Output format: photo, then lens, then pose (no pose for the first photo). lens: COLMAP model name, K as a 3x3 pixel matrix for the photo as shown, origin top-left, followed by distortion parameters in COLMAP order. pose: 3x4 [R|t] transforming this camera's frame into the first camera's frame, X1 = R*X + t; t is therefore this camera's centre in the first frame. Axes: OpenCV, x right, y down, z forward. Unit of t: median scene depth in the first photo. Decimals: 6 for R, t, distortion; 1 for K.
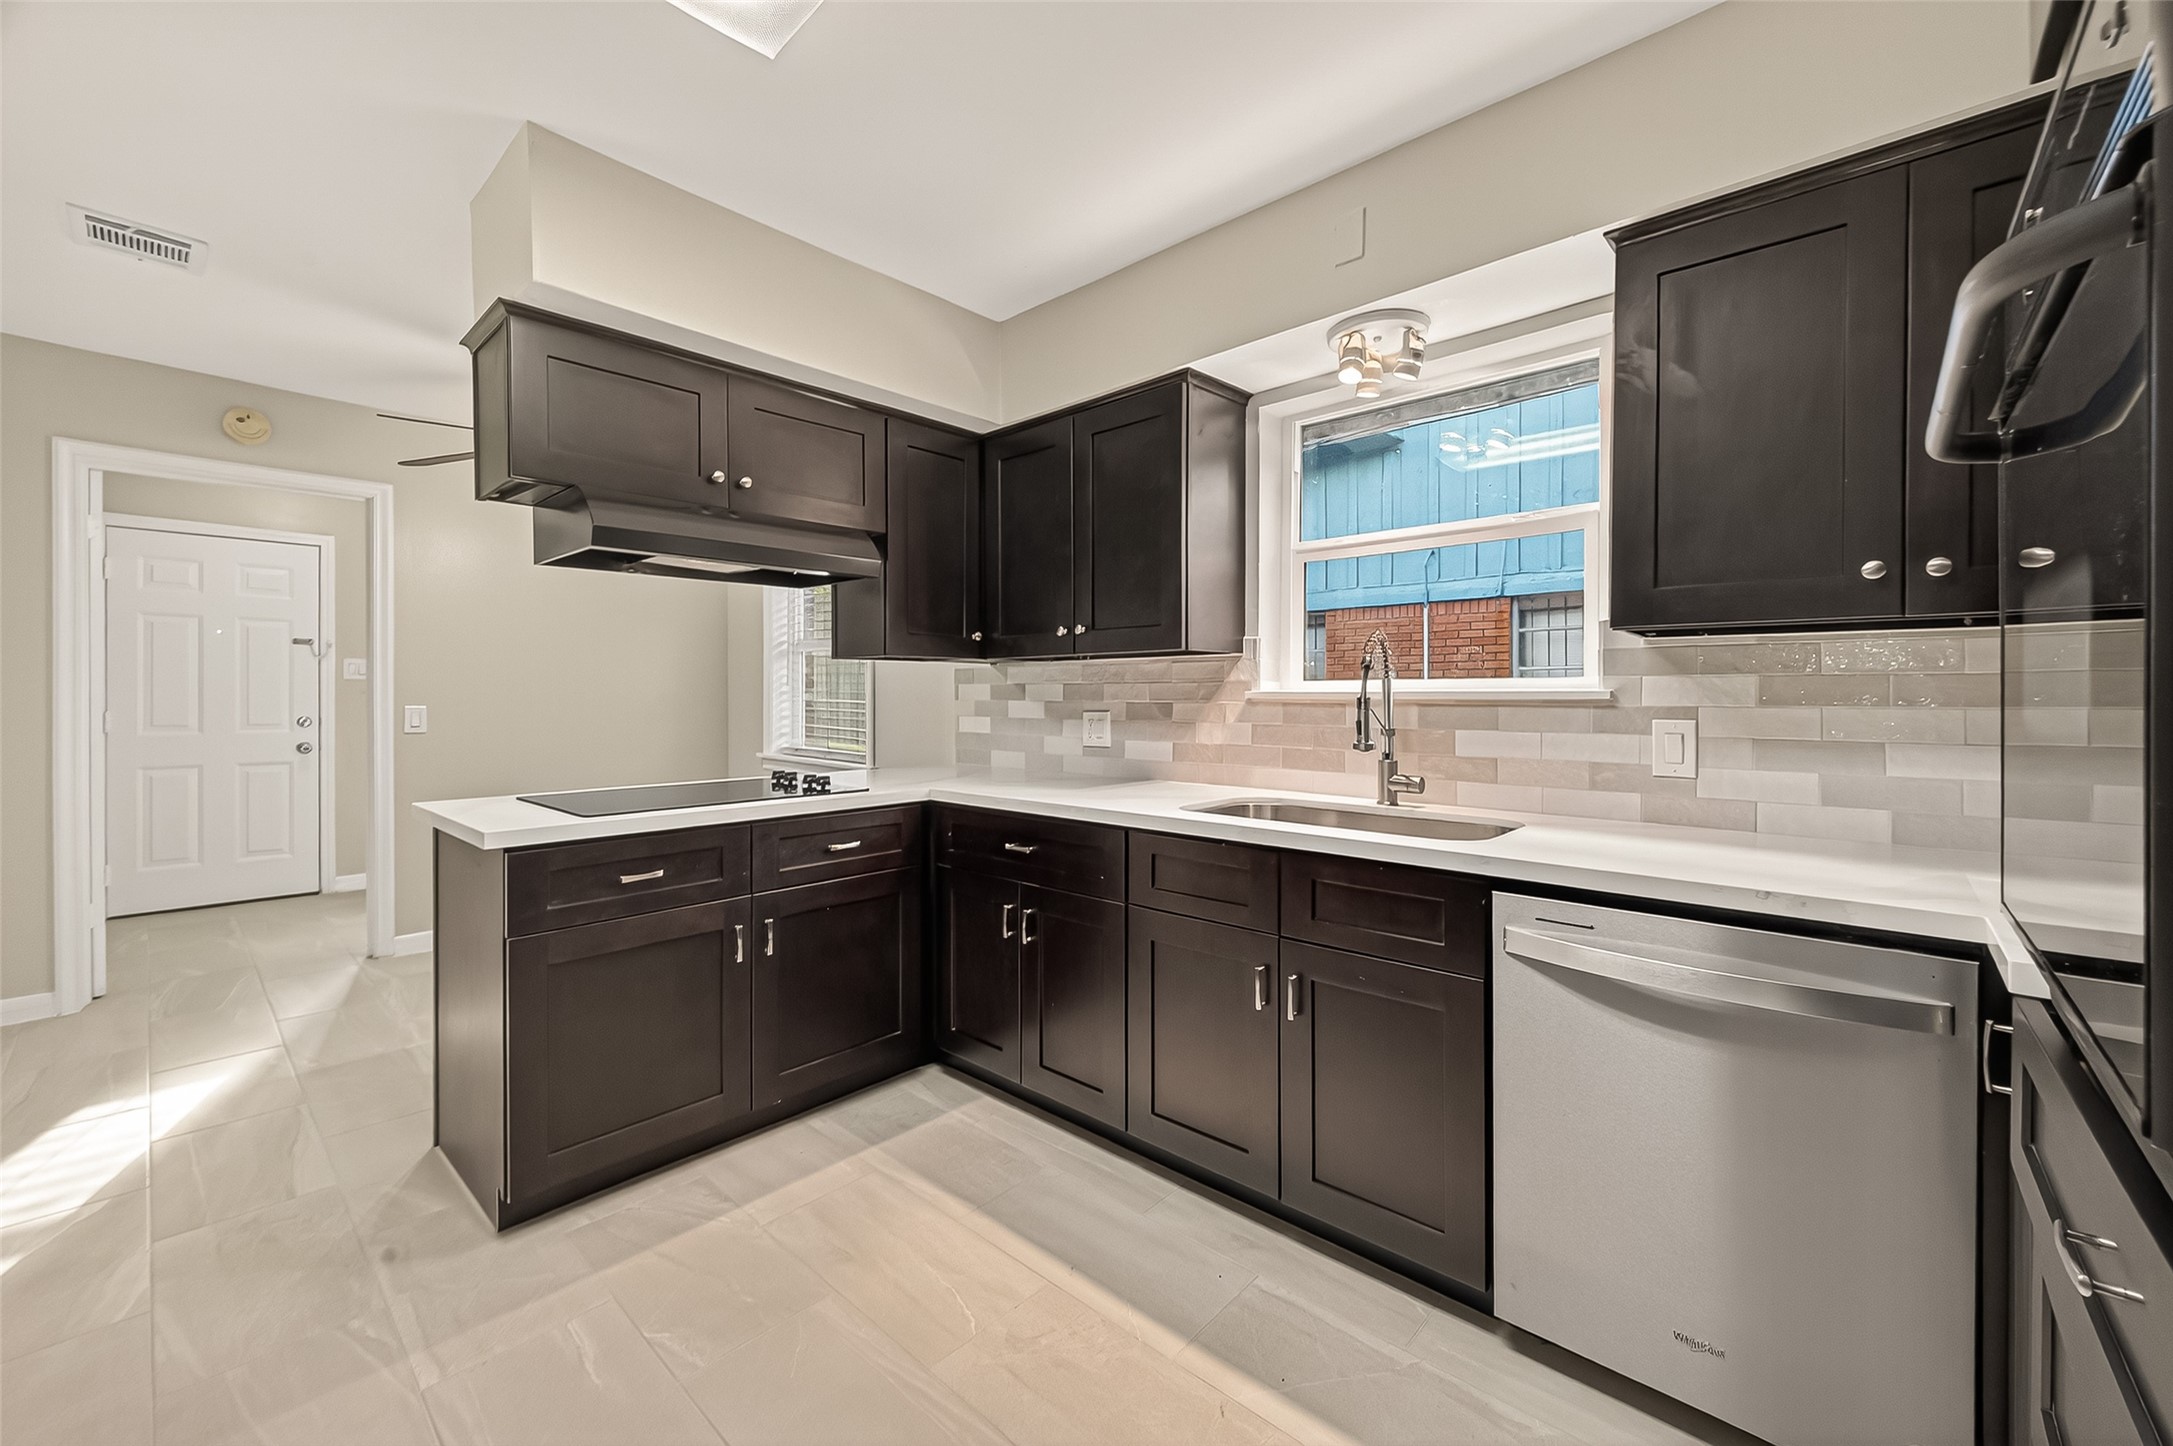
lens RADIAL K [[845.6, 0, 1100.1], [0, 845.6, 701.1], [0, 0, 1]] dist [0.005483, -0.001495]
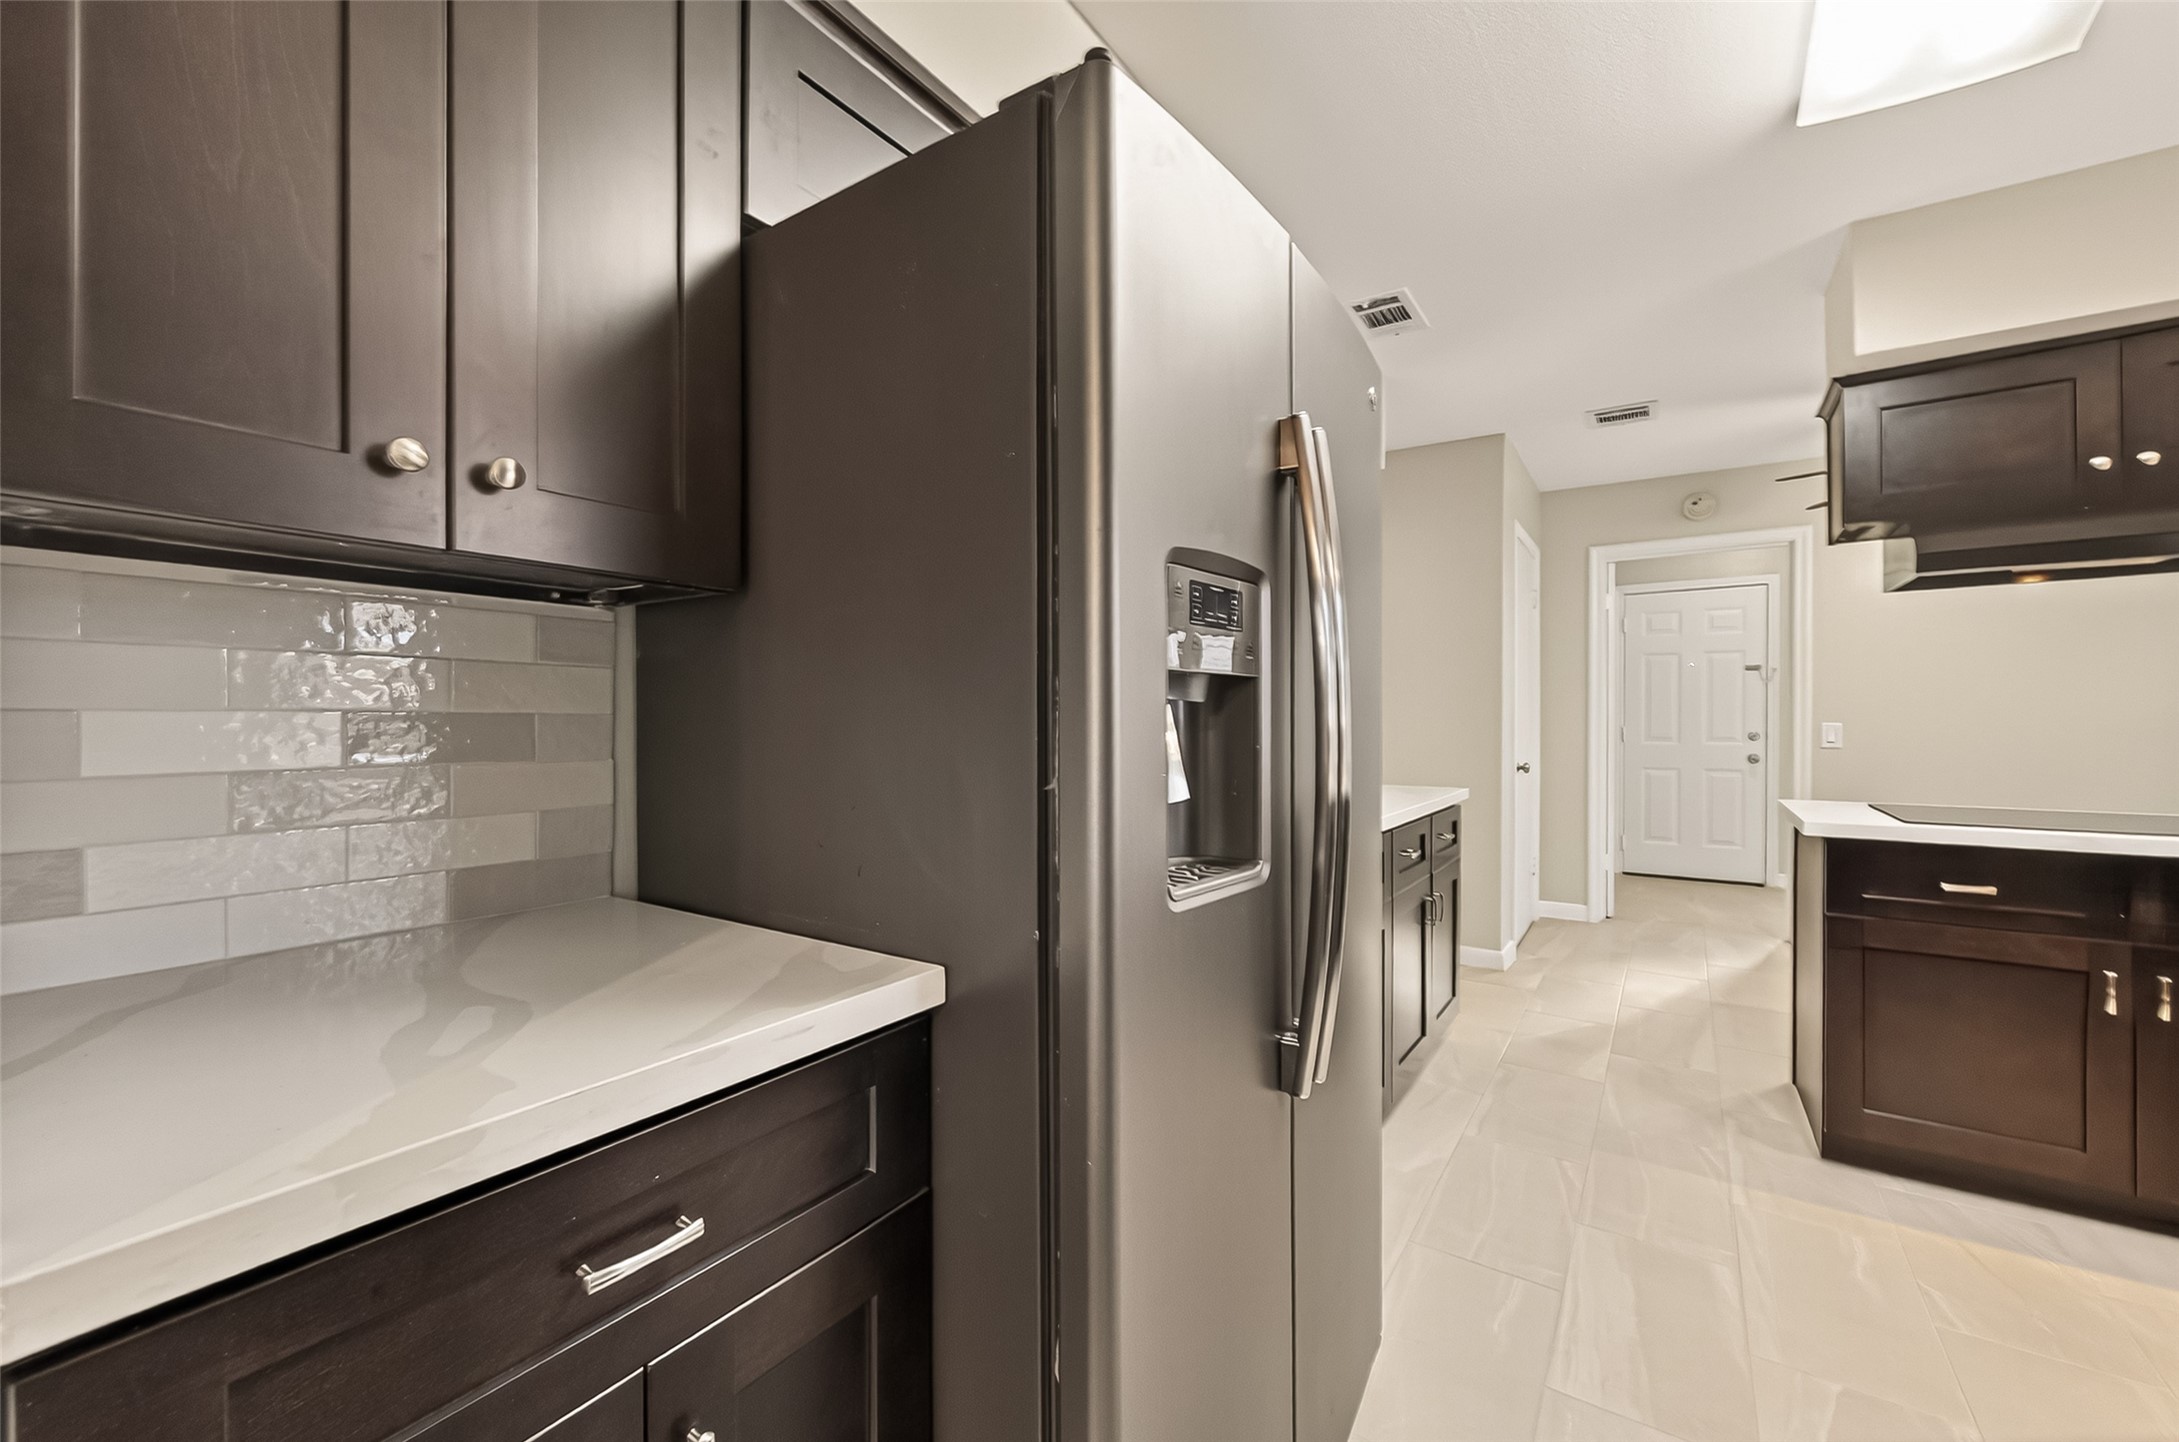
lens RADIAL K [[880.6, 0, 1060.2], [0, 880.6, 723.8], [0, 0, 1]] dist [-0.000596, -0.001365]
pose [[0.112493, 0.007573, -0.993624, 0.238410], [-0.003949, 0.999966, 0.007174, 0.002891], [0.993645, 0.003117, 0.112519, -0.127953]]
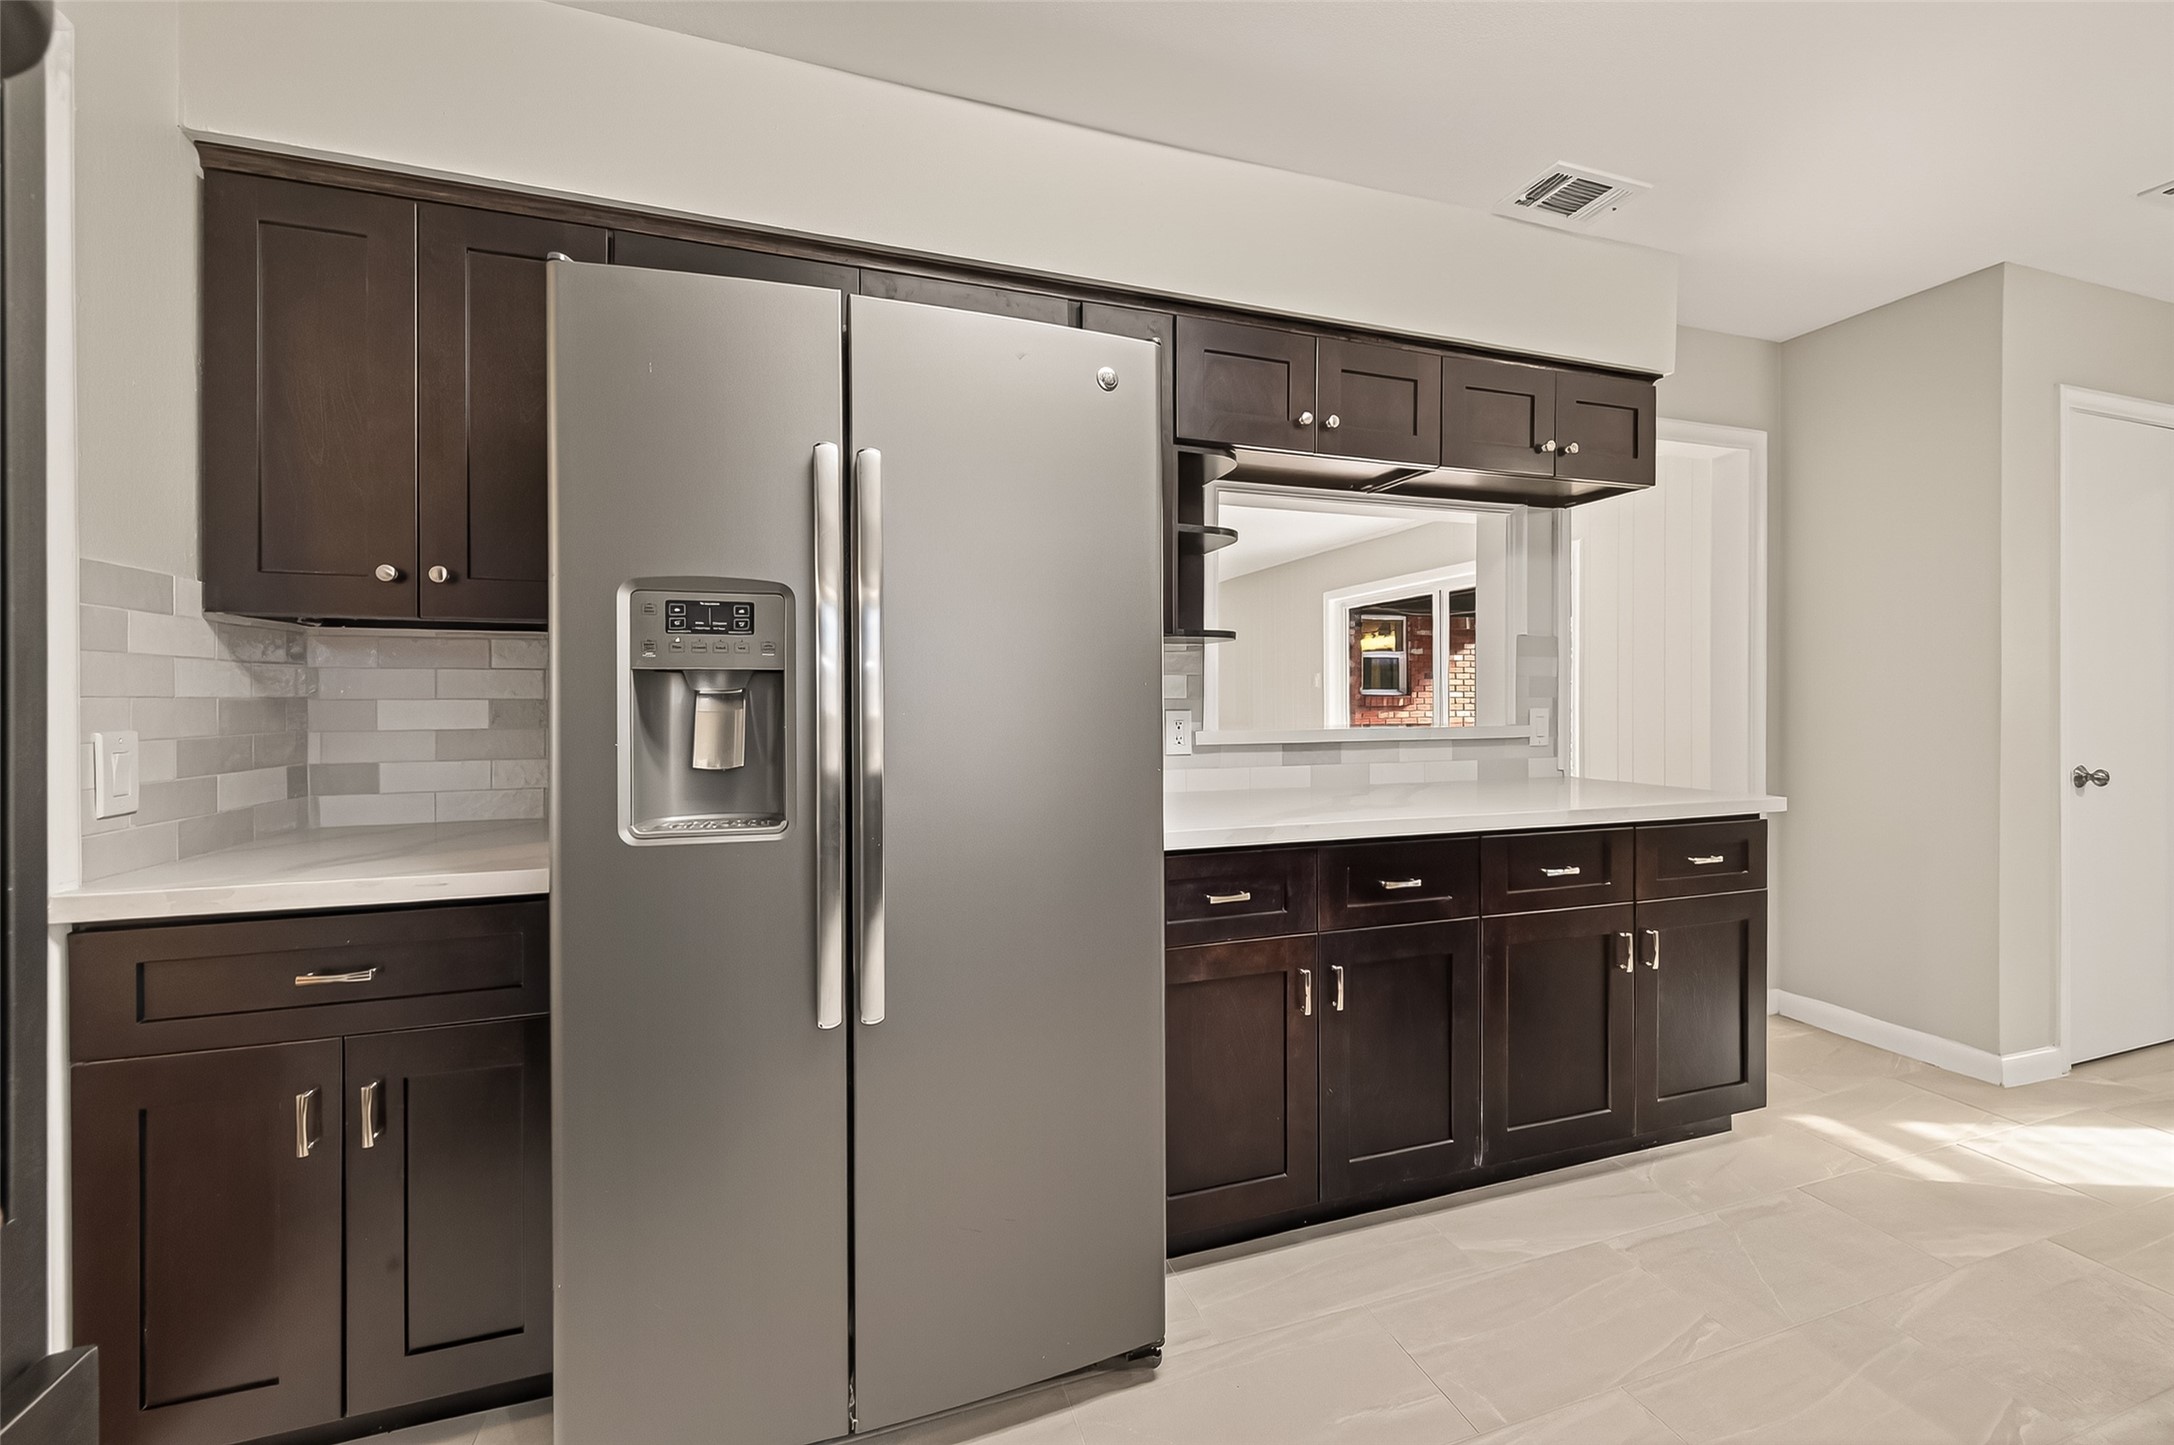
lens RADIAL K [[845.9, 0, 1077.1], [0, 845.9, 714.3], [0, 0, 1]] dist [0.005483, -0.001495]
pose [[-0.508710, 0.013681, -0.860829, 0.184062], [-0.002981, 0.999840, 0.017652, 0.000398], [0.860933, 0.011546, -0.508588, 0.295004]]
